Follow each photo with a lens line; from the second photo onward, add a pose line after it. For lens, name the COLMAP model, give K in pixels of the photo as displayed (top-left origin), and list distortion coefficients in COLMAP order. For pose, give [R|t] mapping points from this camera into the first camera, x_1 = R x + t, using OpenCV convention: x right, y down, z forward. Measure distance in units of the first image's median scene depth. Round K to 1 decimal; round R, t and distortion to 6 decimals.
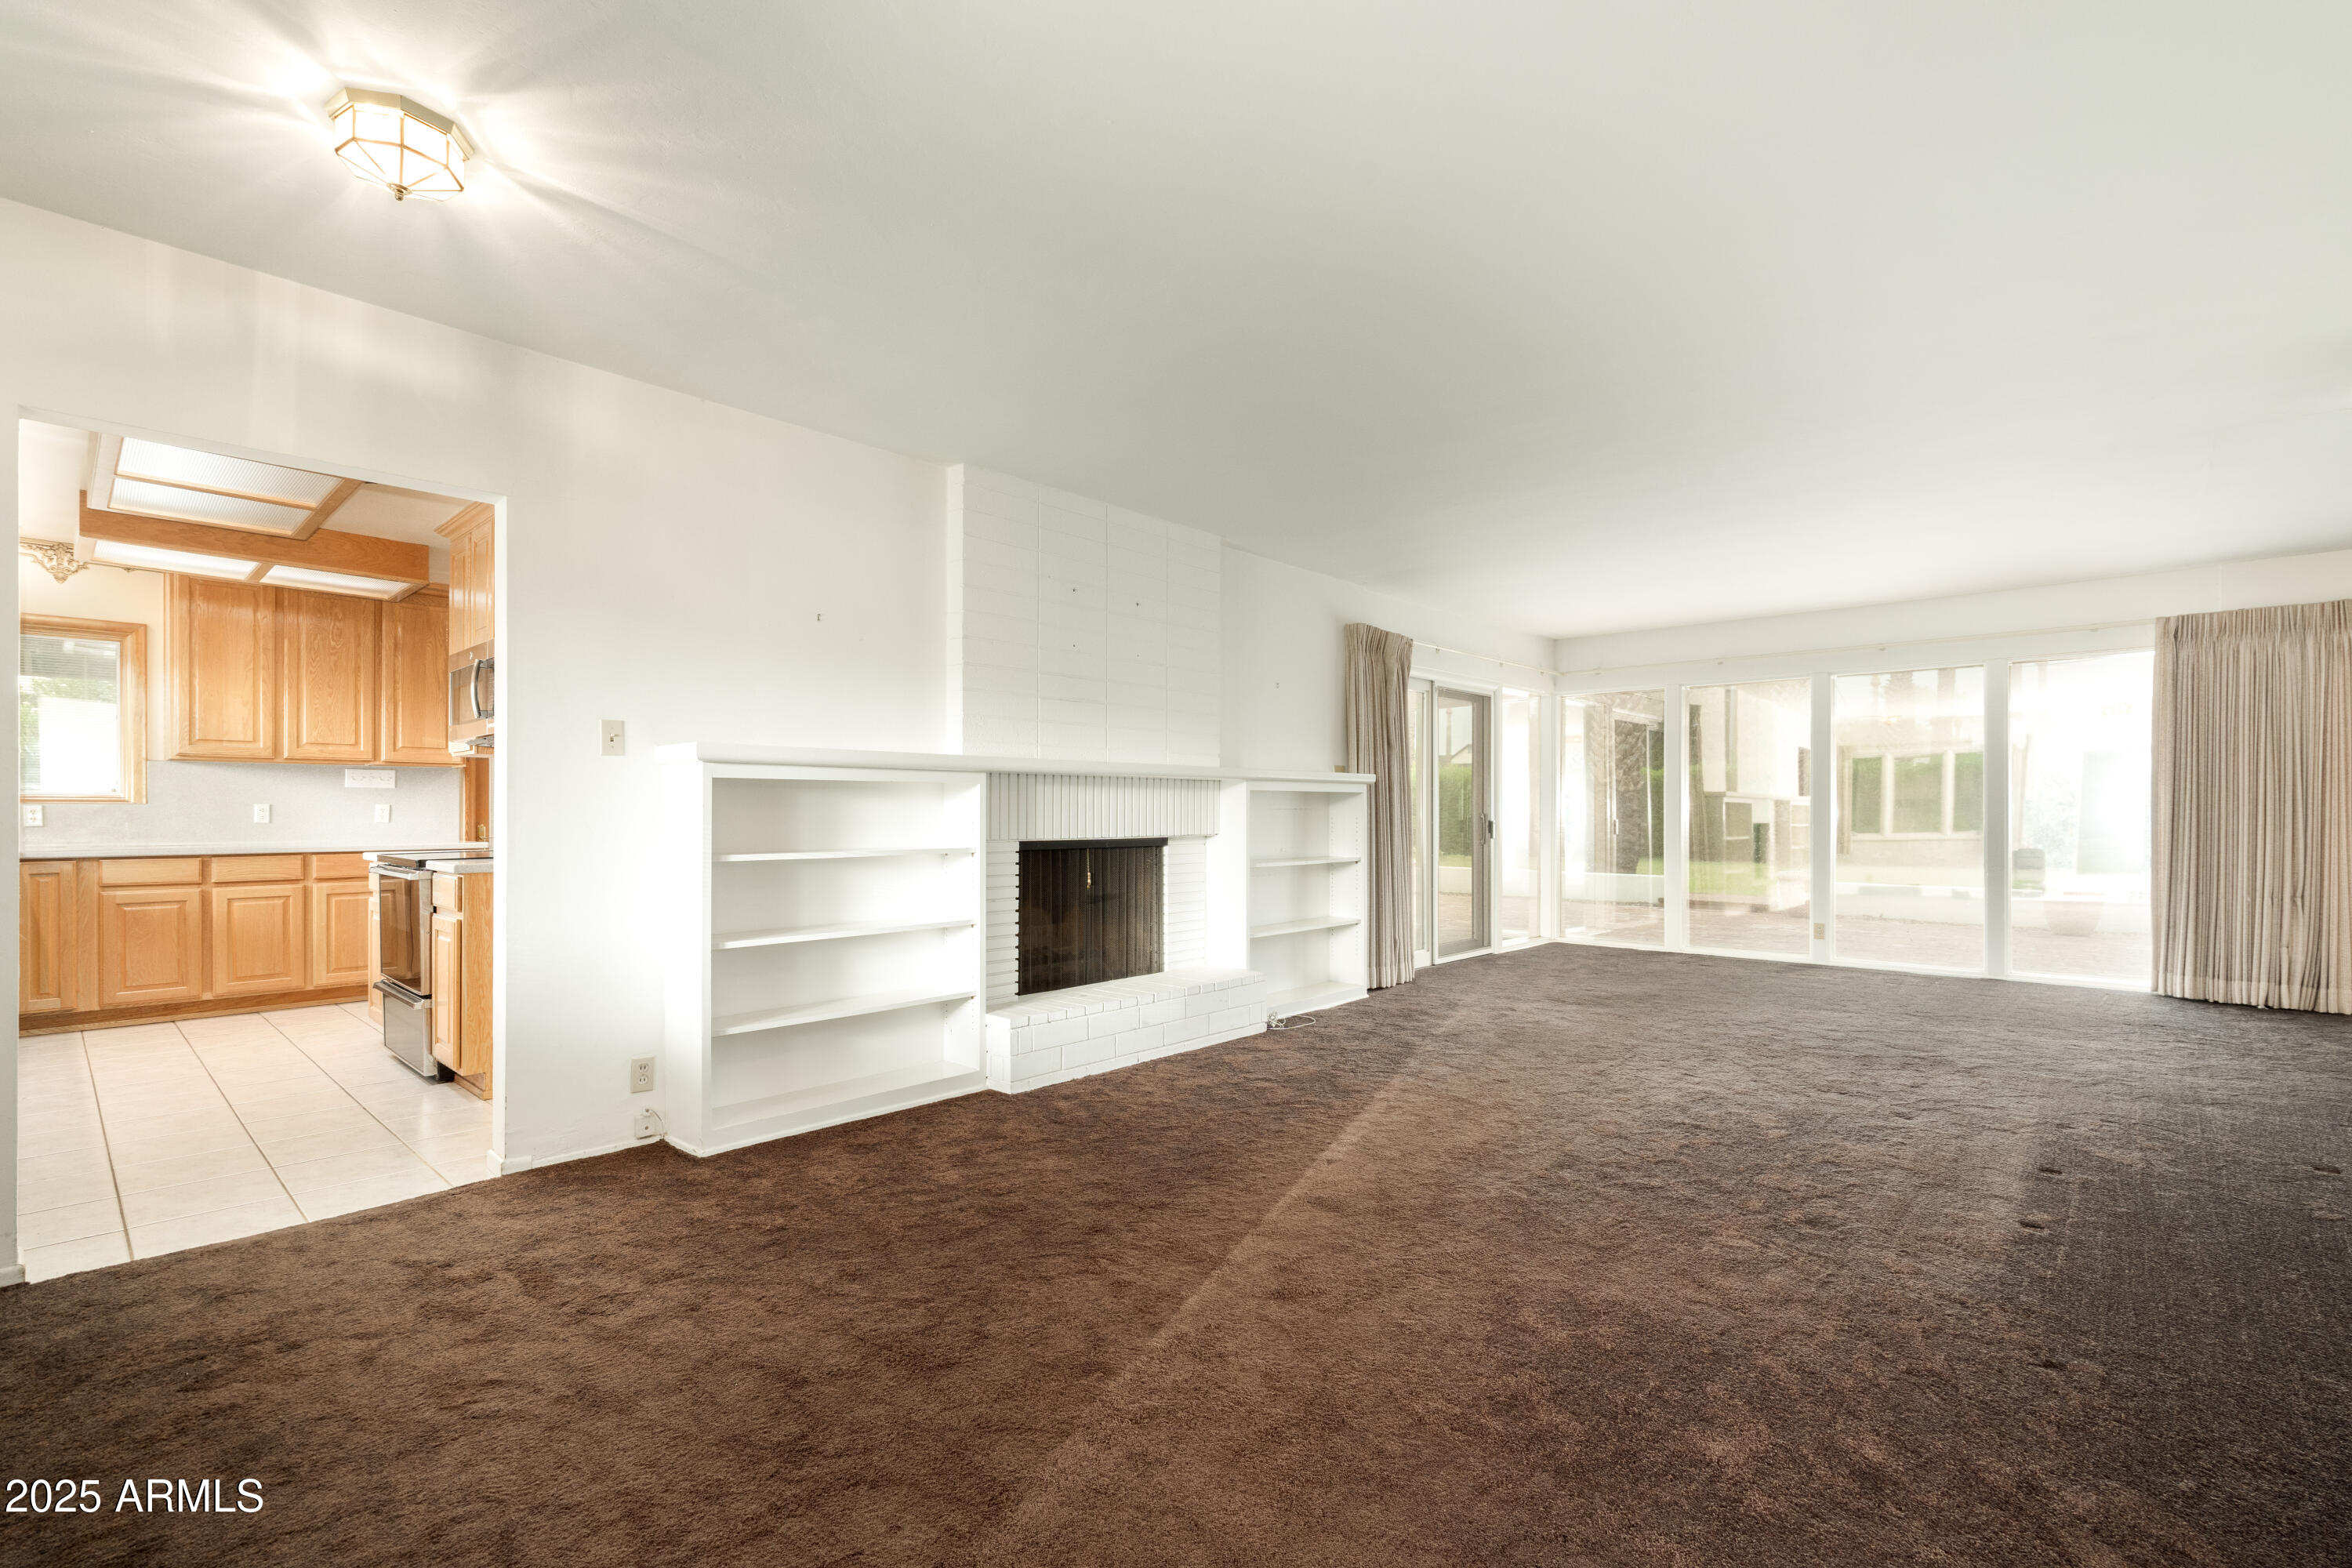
lens RADIAL K [[1059.8, 0, 1177.3], [0, 1059.8, 809.5], [0, 0, 1]] dist [0.034473, 0.000265]
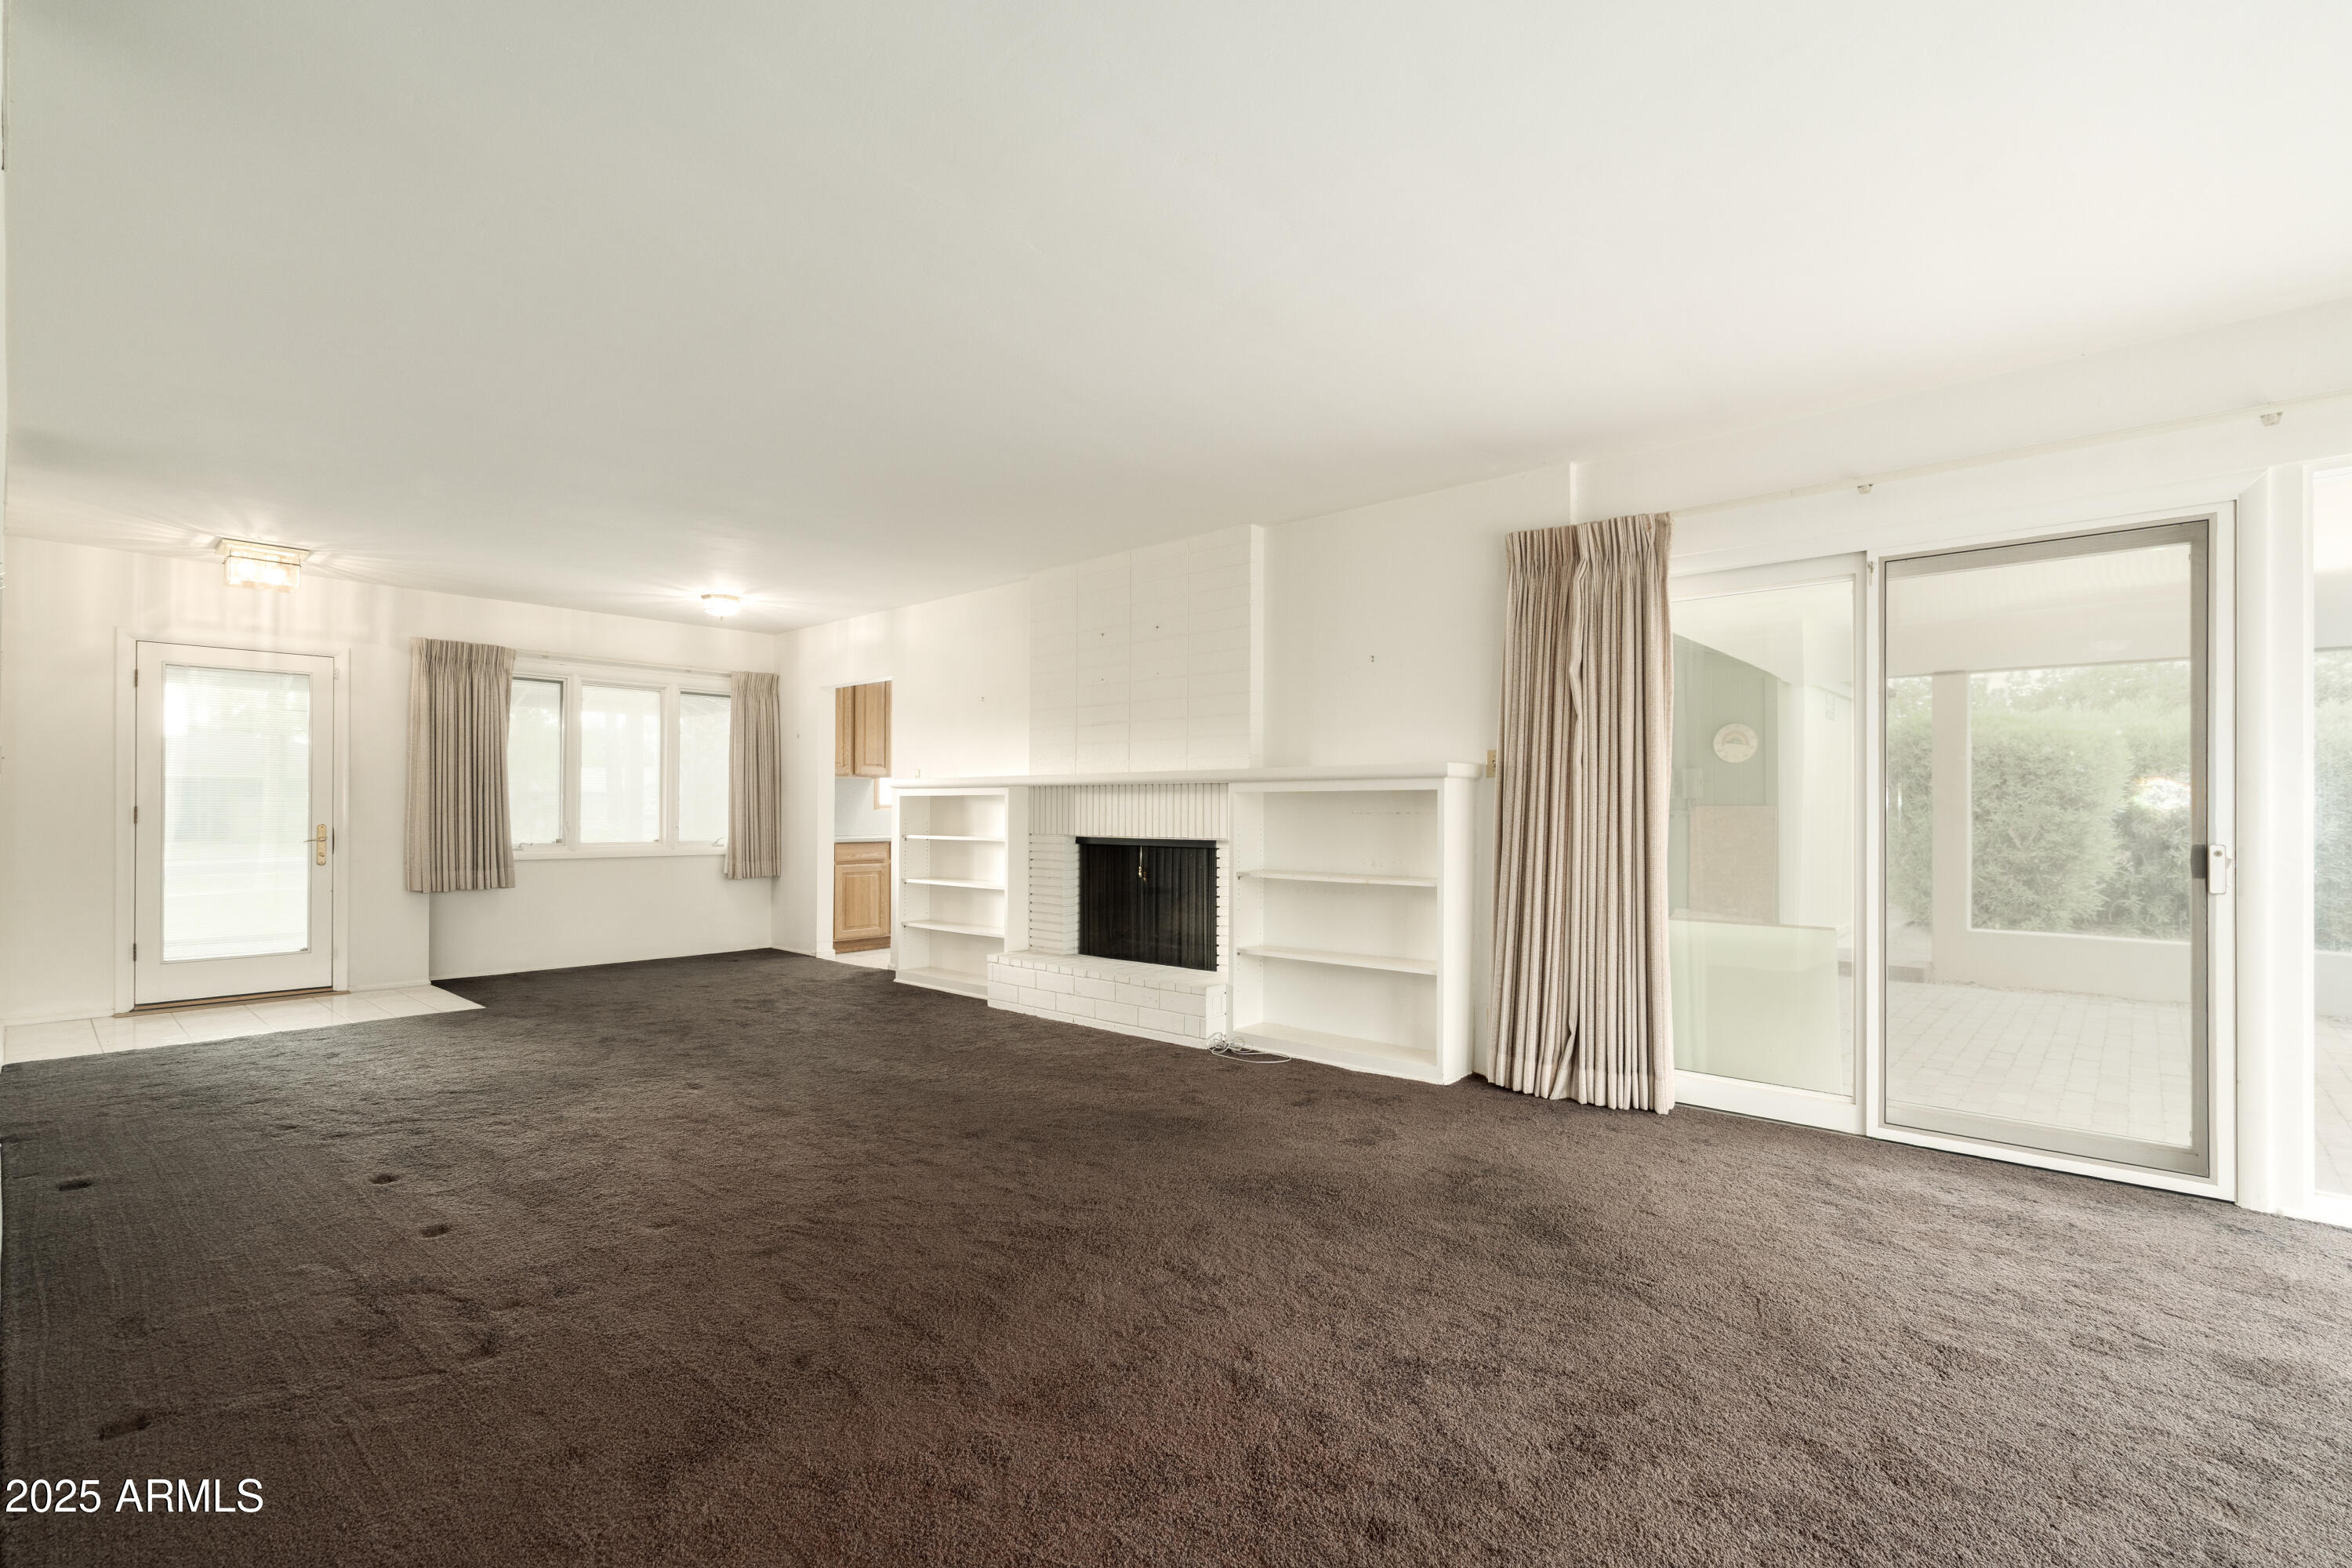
lens RADIAL K [[1059.8, 0, 1177.3], [0, 1059.8, 809.5], [0, 0, 1]] dist [0.034473, 0.000265]
pose [[0.030040, -0.001686, -0.999547, 1.067070], [-0.003232, 0.999993, -0.001784, -0.001892], [0.999543, 0.003284, 0.030034, 0.988597]]
